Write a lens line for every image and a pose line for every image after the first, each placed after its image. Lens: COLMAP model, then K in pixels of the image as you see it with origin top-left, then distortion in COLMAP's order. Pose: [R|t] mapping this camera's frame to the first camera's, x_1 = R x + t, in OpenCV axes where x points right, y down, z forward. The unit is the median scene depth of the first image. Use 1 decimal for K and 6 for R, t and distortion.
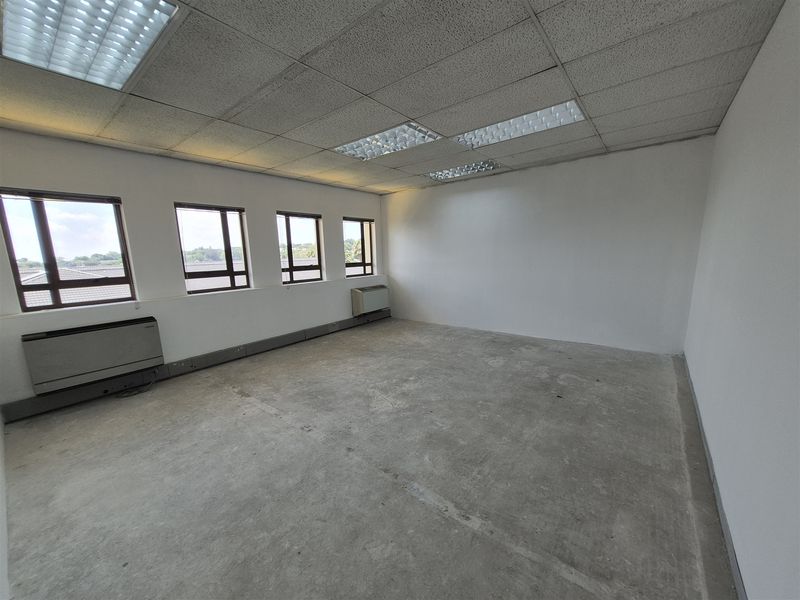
lens RADIAL K [[315.3, 0, 394.0], [0, 315.3, 312.6], [0, 0, 1]] dist [0.000137, -0.000275]
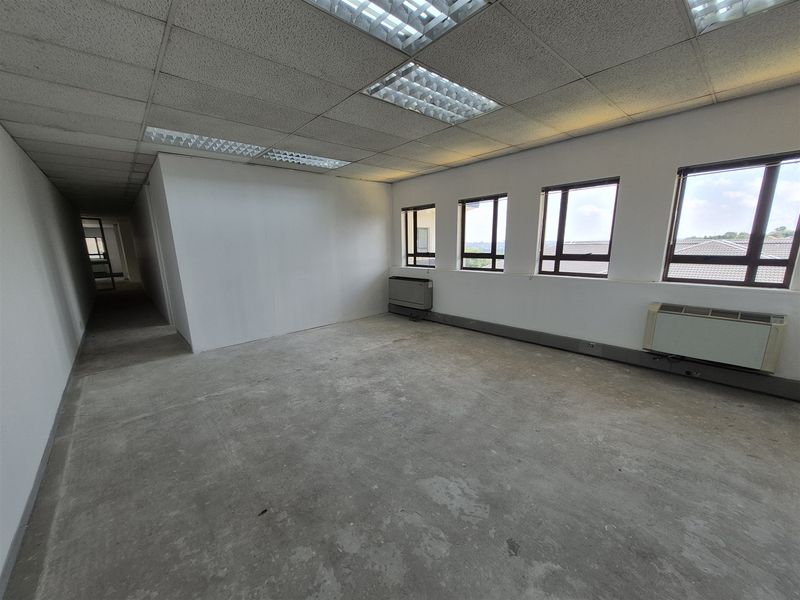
lens RADIAL K [[315.3, 0, 394.0], [0, 315.3, 312.6], [0, 0, 1]] dist [0.000137, -0.000275]
pose [[-0.168227, 0.246661, -0.954389, 0.784208], [-0.155037, 0.949517, 0.272729, -0.225847], [0.973480, 0.193846, -0.121493, 1.023953]]
